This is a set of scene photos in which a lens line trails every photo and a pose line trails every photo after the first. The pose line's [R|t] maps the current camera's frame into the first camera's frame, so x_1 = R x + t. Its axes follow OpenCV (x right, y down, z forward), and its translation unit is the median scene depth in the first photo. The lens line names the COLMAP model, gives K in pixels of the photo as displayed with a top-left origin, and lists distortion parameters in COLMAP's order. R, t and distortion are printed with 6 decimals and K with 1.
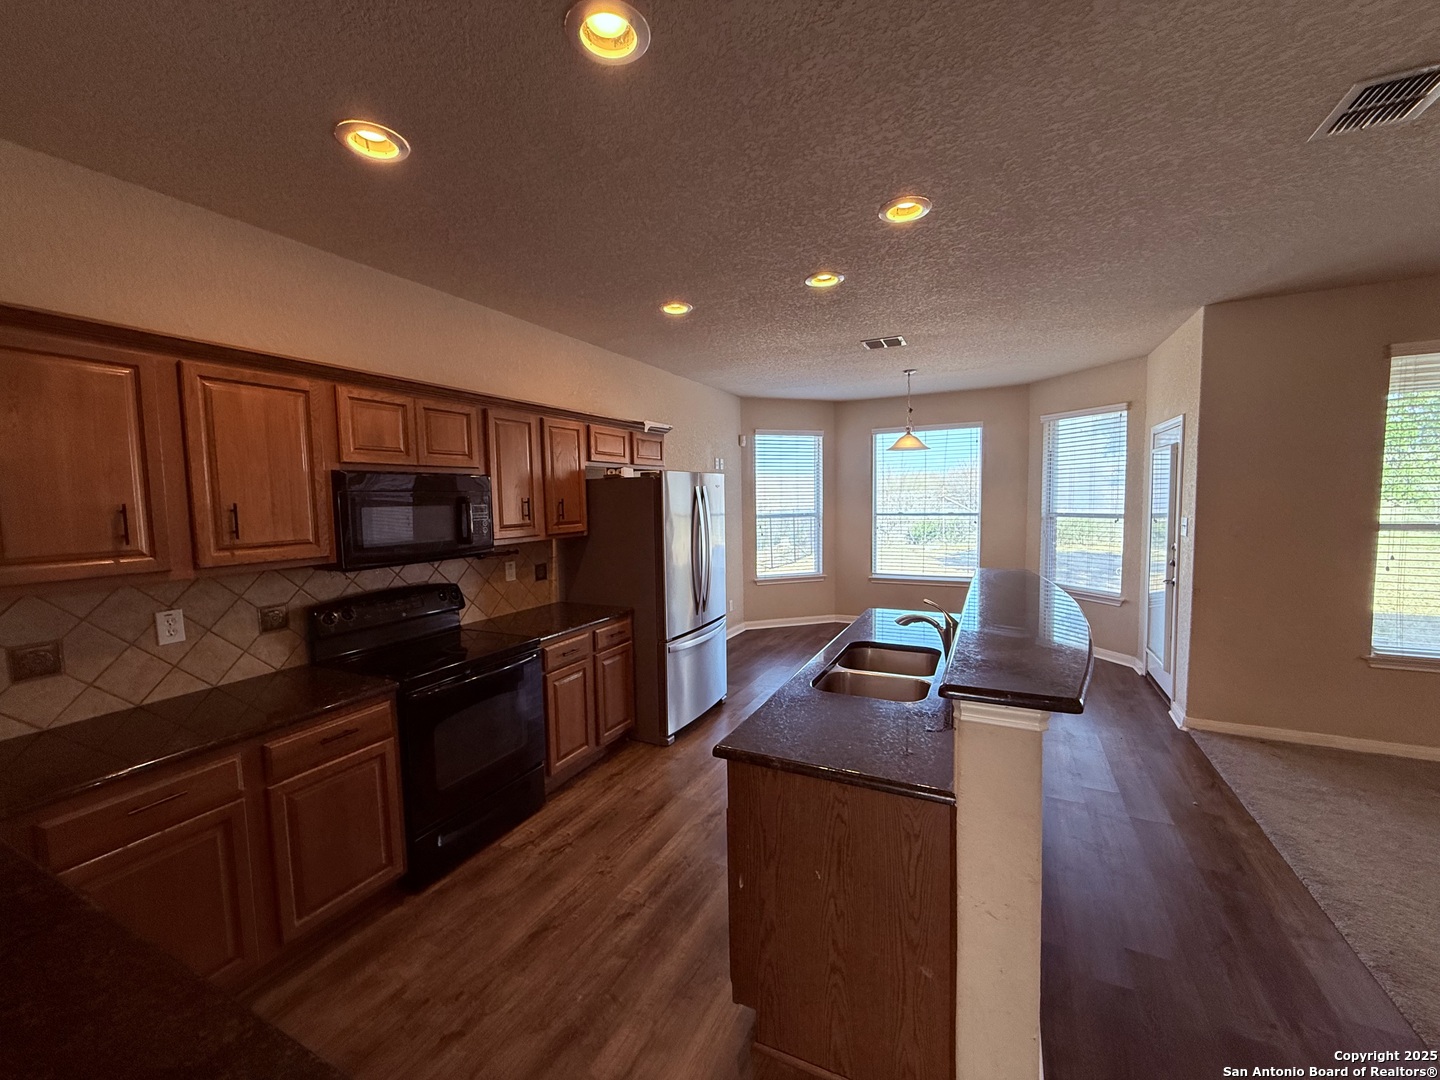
lens RADIAL K [[574.5, 0, 714.6], [0, 574.5, 540.5], [0, 0, 1]] dist [-0.000823, 0.000219]
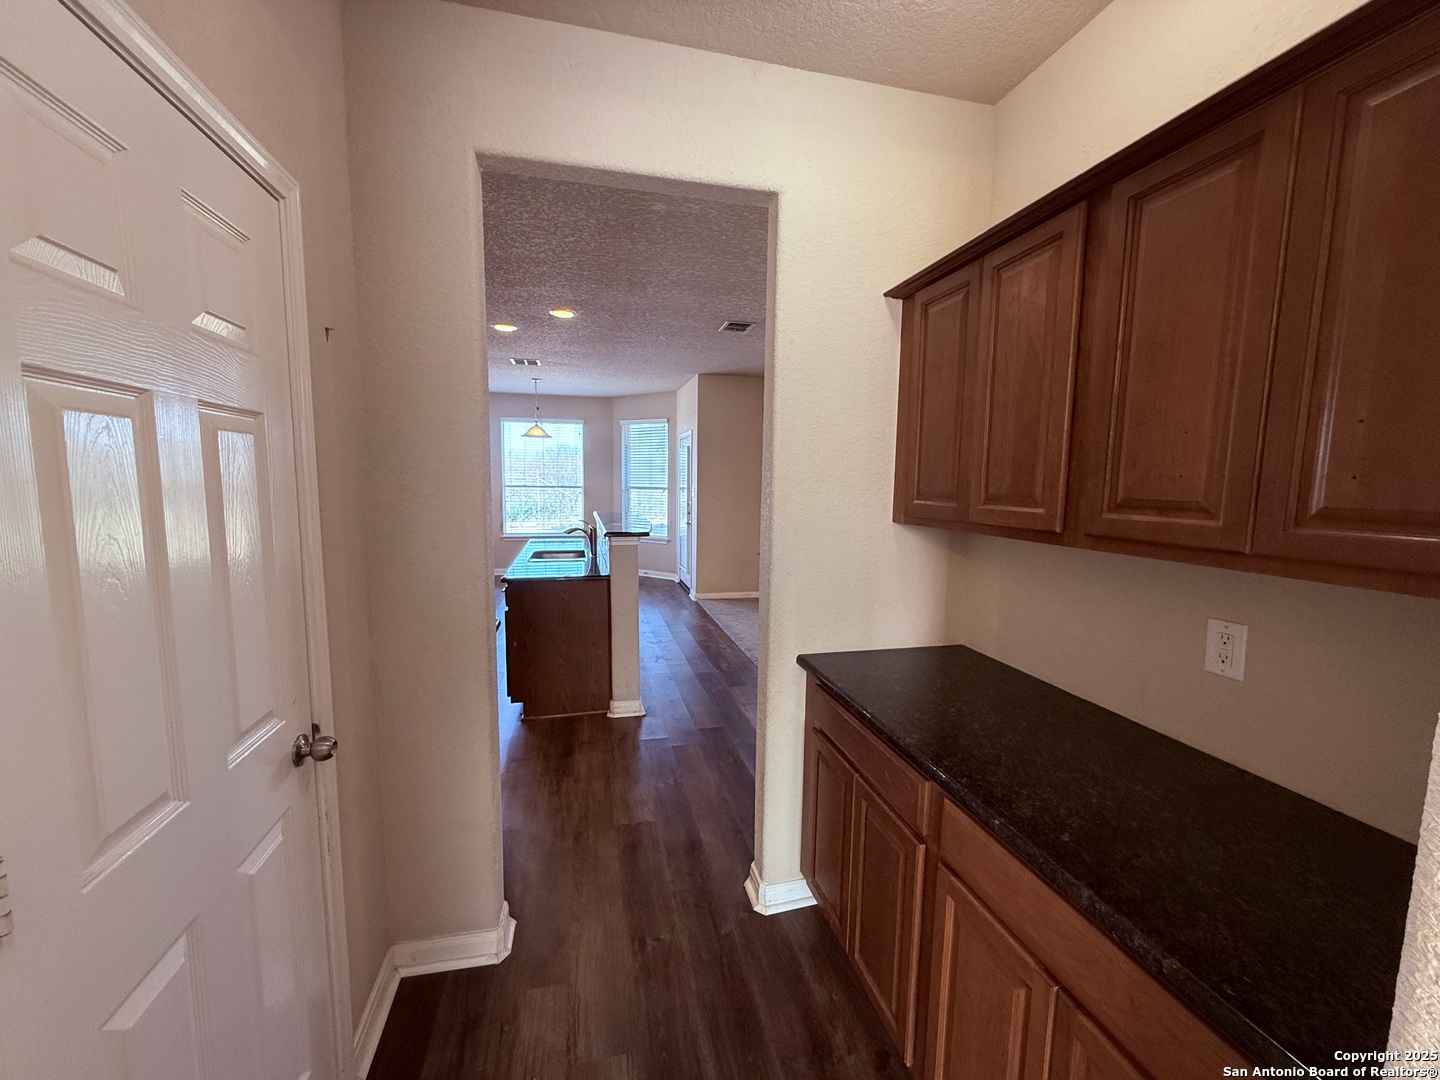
lens RADIAL K [[574.5, 0, 714.6], [0, 574.5, 540.5], [0, 0, 1]] dist [-0.000823, 0.000219]
pose [[0.769897, -0.037990, 0.637036, -0.267608], [0.019665, 0.999165, 0.035820, 0.058942], [-0.637865, -0.015051, 0.770001, -0.403596]]
